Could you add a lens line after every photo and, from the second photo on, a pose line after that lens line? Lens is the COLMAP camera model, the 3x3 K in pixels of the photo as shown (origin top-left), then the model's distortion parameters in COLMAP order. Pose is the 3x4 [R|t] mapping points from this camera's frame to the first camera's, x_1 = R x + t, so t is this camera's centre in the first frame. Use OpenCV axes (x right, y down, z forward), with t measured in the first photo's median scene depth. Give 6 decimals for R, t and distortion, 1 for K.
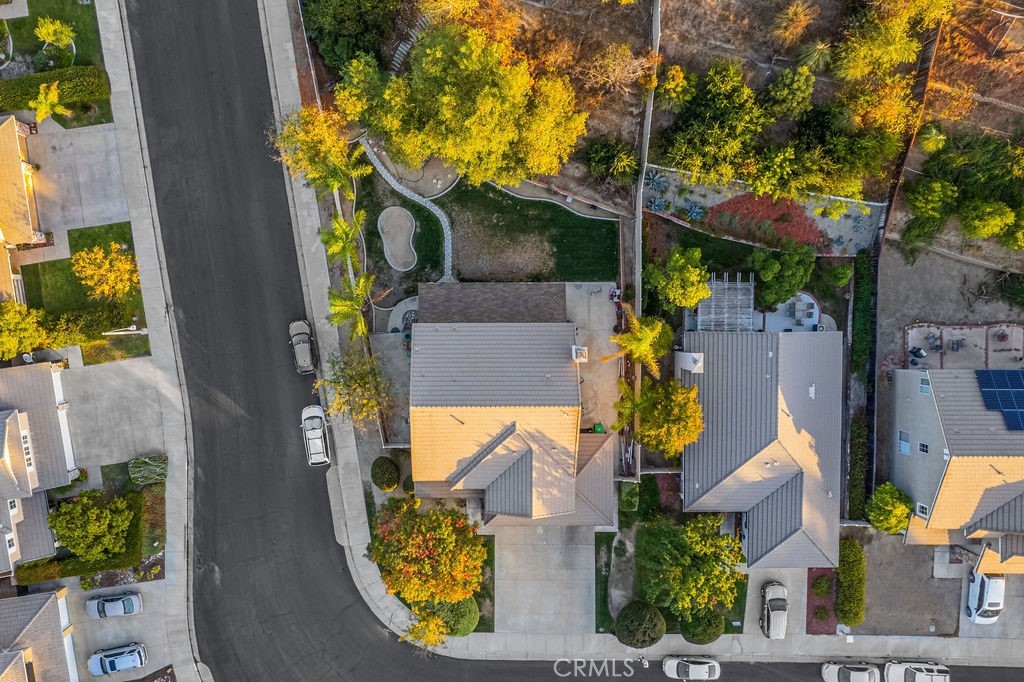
lens RADIAL K [[652.7, 0, 511.7], [0, 652.7, 341.3], [0, 0, 1]] dist [-0.036241, 0.008646]
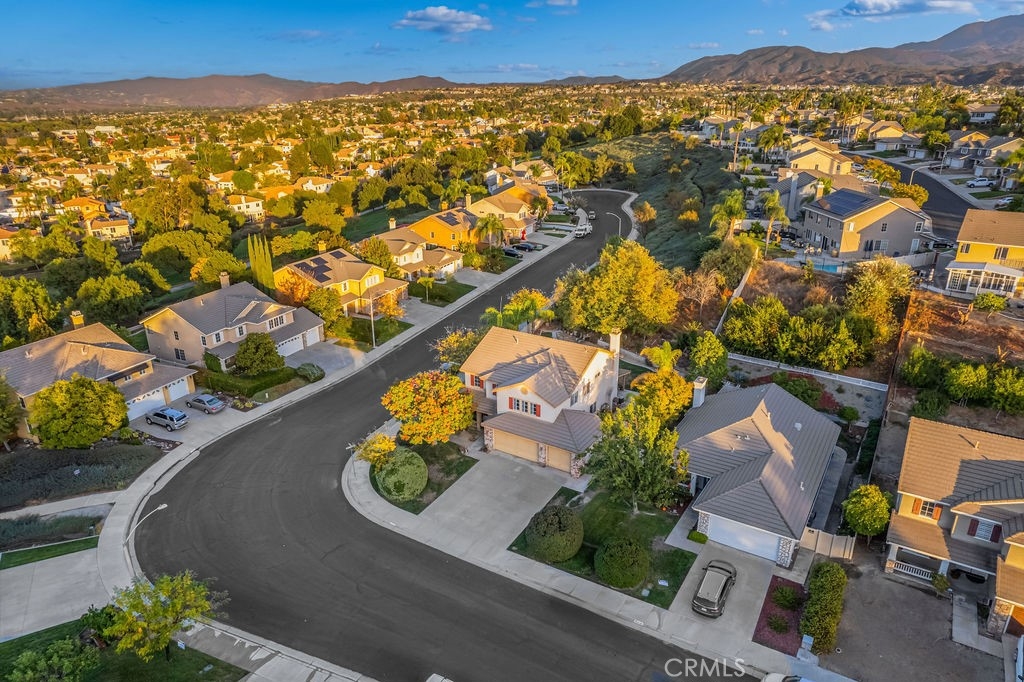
lens RADIAL K [[652.7, 0, 512.0], [0, 652.7, 343.0], [0, 0, 1]] dist [-0.036241, 0.008646]
pose [[0.839743, 0.186306, -0.510022, 0.533676], [-0.542966, 0.280387, -0.791563, 1.067693], [-0.004469, 0.941633, 0.336610, 0.445019]]
